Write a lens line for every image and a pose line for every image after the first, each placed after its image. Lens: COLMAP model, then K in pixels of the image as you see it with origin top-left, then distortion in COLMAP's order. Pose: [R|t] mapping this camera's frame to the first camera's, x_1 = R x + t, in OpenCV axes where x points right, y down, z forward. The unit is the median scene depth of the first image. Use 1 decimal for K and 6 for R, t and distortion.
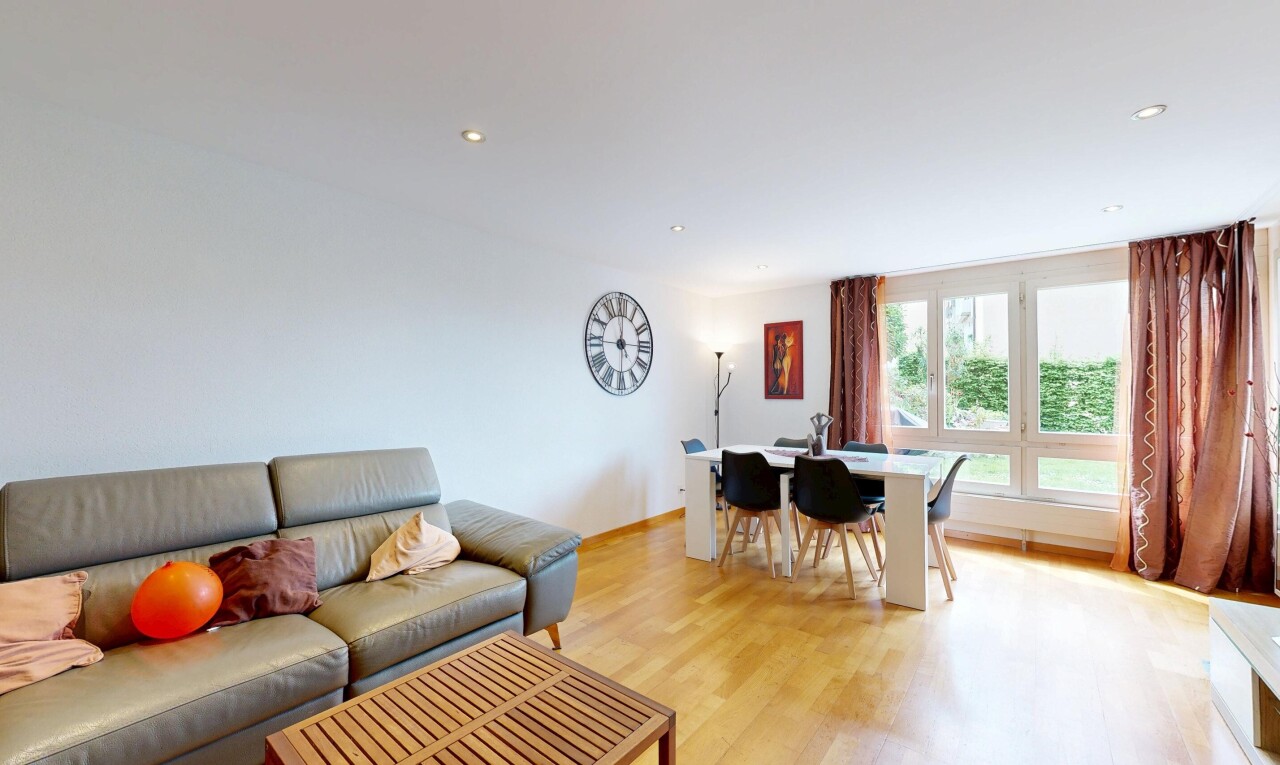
lens RADIAL K [[492.2, 0, 638.8], [0, 492.2, 389.3], [0, 0, 1]] dist [-0.000992, 0.000033]
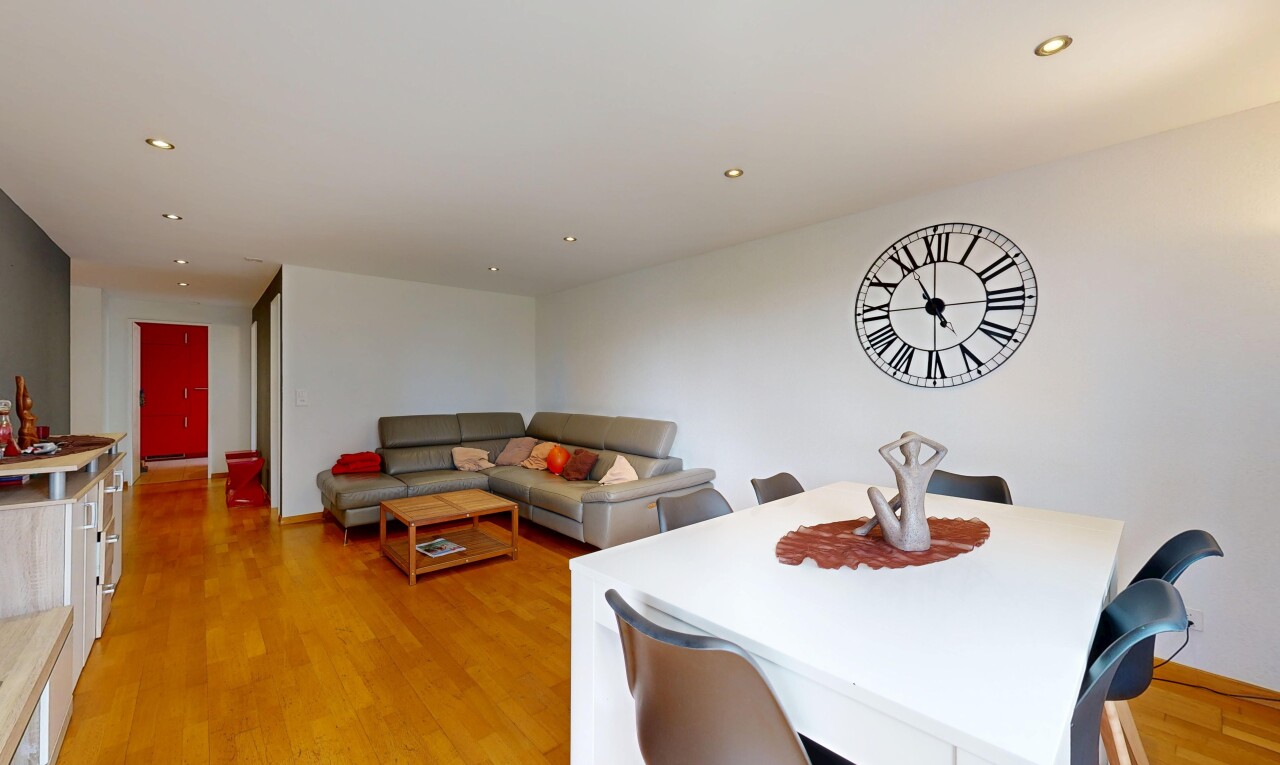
lens RADIAL K [[492.2, 0, 640.4], [0, 492.2, 383.0], [0, 0, 1]] dist [-0.000992, 0.000033]
pose [[-0.152315, -0.005395, -0.988317, 0.668113], [0.004910, 0.999969, -0.006216, 0.009175], [0.988320, -0.005799, -0.152284, 0.738468]]
